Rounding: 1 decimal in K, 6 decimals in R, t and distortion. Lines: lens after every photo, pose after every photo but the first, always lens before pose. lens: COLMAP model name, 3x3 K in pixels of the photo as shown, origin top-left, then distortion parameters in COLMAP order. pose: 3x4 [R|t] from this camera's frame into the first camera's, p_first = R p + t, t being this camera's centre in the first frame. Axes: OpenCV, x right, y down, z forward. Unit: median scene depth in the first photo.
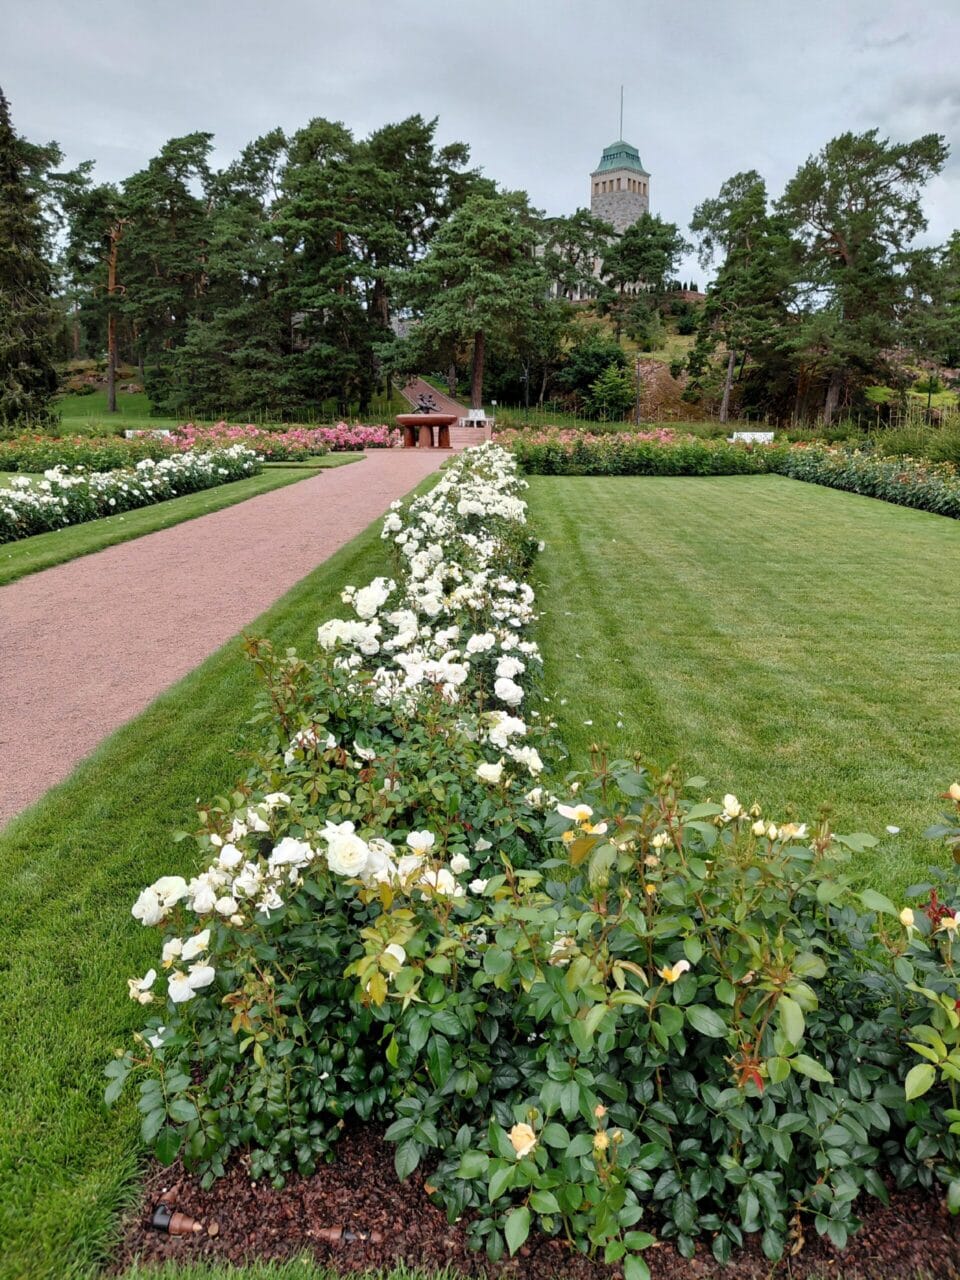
lens RADIAL K [[911.7, 0, 488.3], [0, 911.7, 649.6], [0, 0, 1]] dist [-0.003721, -0.037777]
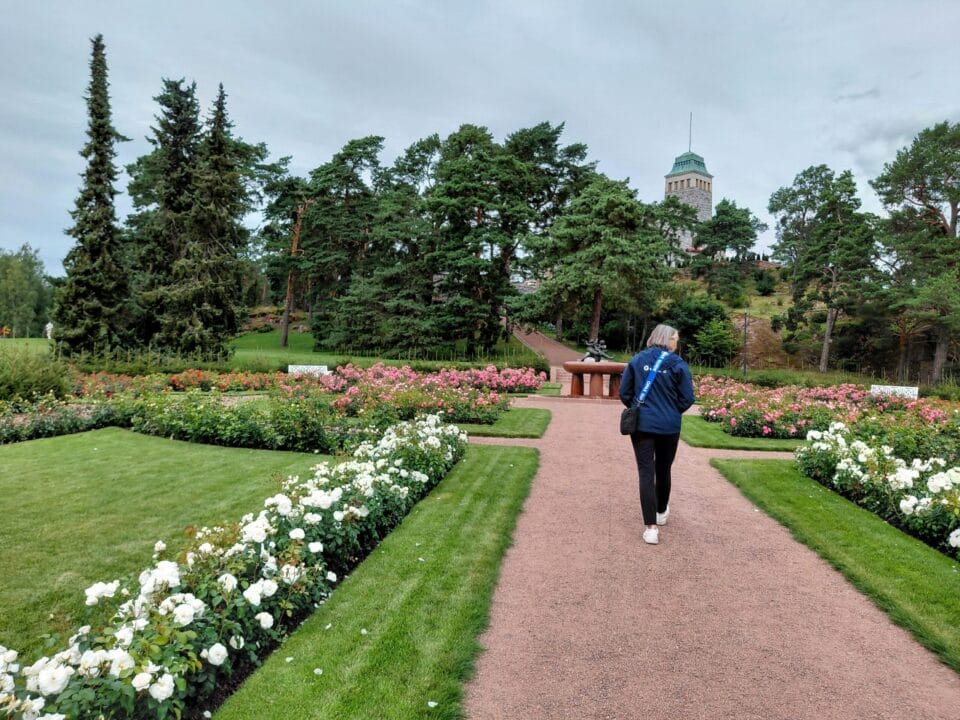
lens RADIAL K [[683.8, 0, 476.6], [0, 683.8, 359.2], [0, 0, 1]] dist [-0.003721, -0.037777]
pose [[0.993365, 0.027002, -0.111787, -0.059149], [-0.053071, 0.969985, -0.237302, -0.045798], [0.102024, 0.241661, 0.964982, 0.160849]]
